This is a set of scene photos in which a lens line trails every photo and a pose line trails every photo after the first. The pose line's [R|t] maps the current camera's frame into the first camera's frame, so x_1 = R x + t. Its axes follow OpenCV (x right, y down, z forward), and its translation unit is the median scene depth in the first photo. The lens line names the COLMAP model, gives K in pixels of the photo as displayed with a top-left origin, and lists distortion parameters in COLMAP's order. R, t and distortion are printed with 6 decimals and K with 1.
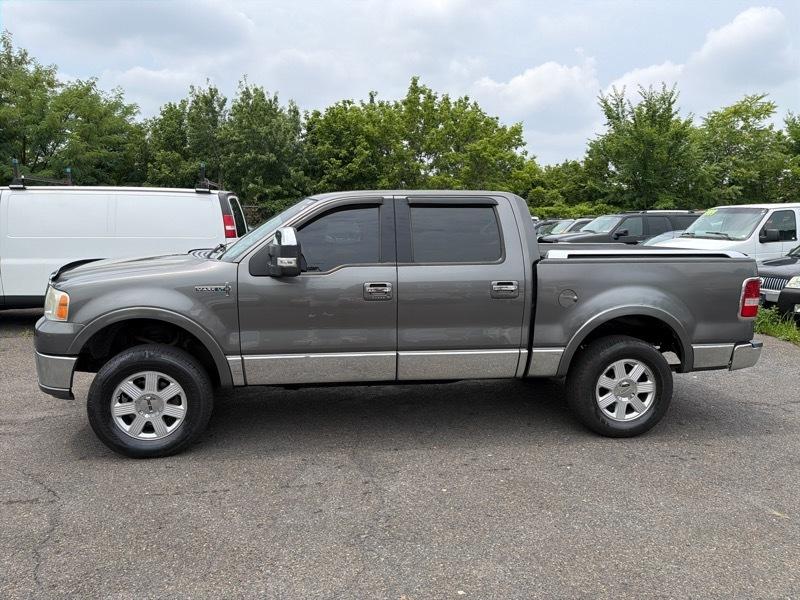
lens RADIAL K [[563.5, 0, 393.3], [0, 563.5, 302.2], [0, 0, 1]] dist [0.028920, -0.040901]
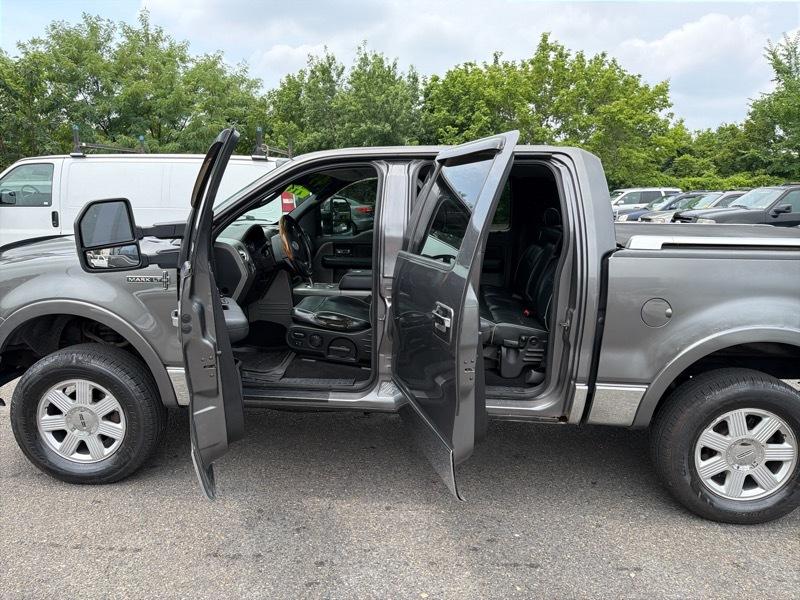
lens RADIAL K [[563.5, 0, 395.5], [0, 563.5, 308.0], [0, 0, 1]] dist [0.028920, -0.040901]
pose [[0.975673, 0.048006, -0.213910, 0.148187], [-0.035725, 0.997503, 0.060917, -0.037542], [0.216300, -0.051793, 0.974952, 0.284947]]
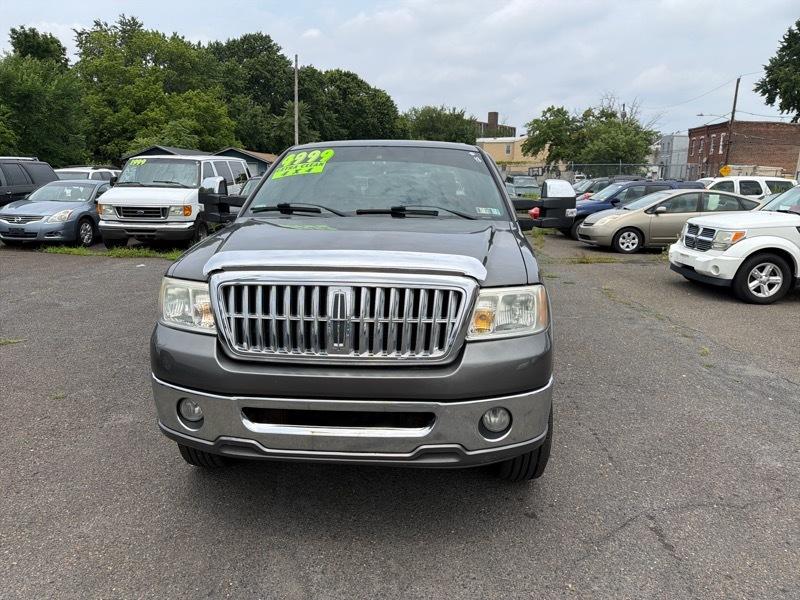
lens RADIAL K [[563.5, 0, 394.5], [0, 563.5, 301.9], [0, 0, 1]] dist [0.028920, -0.040901]
pose [[0.205932, -0.213029, 0.955097, -1.060259], [0.127436, 0.973543, 0.189667, -0.115753], [-0.970233, 0.082656, 0.227631, 0.875098]]
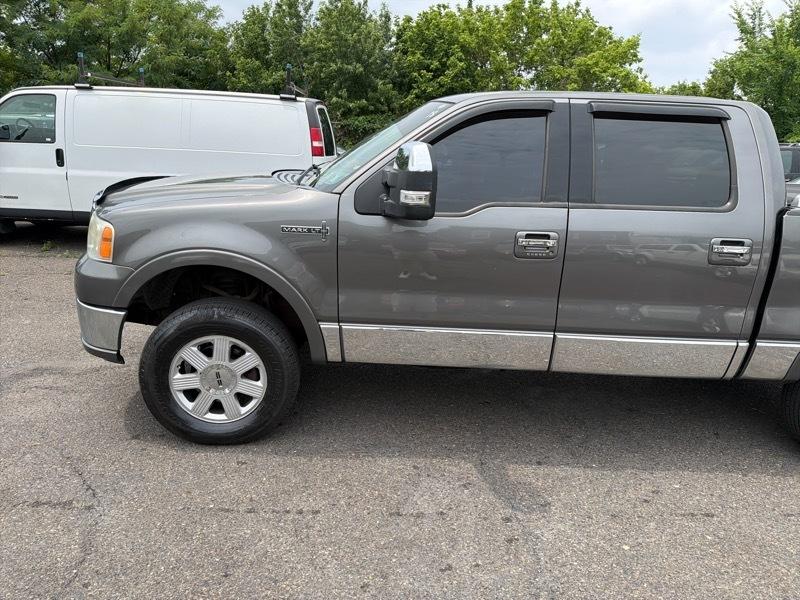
lens RADIAL K [[563.5, 0, 399.3], [0, 563.5, 307.7], [0, 0, 1]] dist [0.028920, -0.040901]
pose [[0.991199, 0.070992, -0.111732, -0.100580], [-0.054670, 0.988225, 0.142908, -0.029596], [0.120562, -0.135542, 0.983409, 0.266070]]
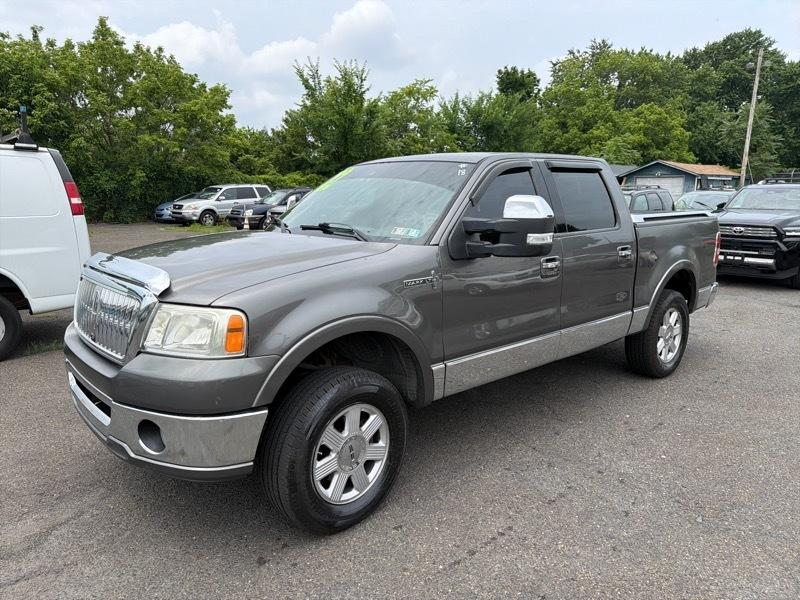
lens RADIAL K [[563.5, 0, 398.6], [0, 563.5, 304.5], [0, 0, 1]] dist [0.028920, -0.040901]
pose [[0.830563, -0.118309, 0.544214, -0.659282], [0.086947, 0.992739, 0.083120, -0.049735], [-0.550096, -0.021719, 0.834819, 0.338431]]
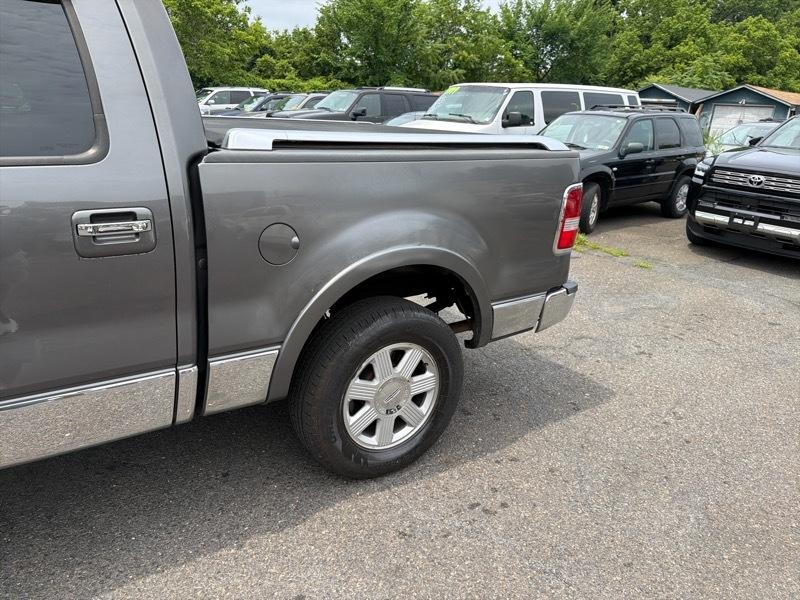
lens RADIAL K [[563.5, 0, 396.2], [0, 563.5, 308.1], [0, 0, 1]] dist [0.028920, -0.040901]
pose [[0.900006, -0.110096, 0.421743, 0.188646], [0.018407, 0.976312, 0.215585, -0.048023], [-0.435488, -0.186265, 0.880713, 0.523746]]
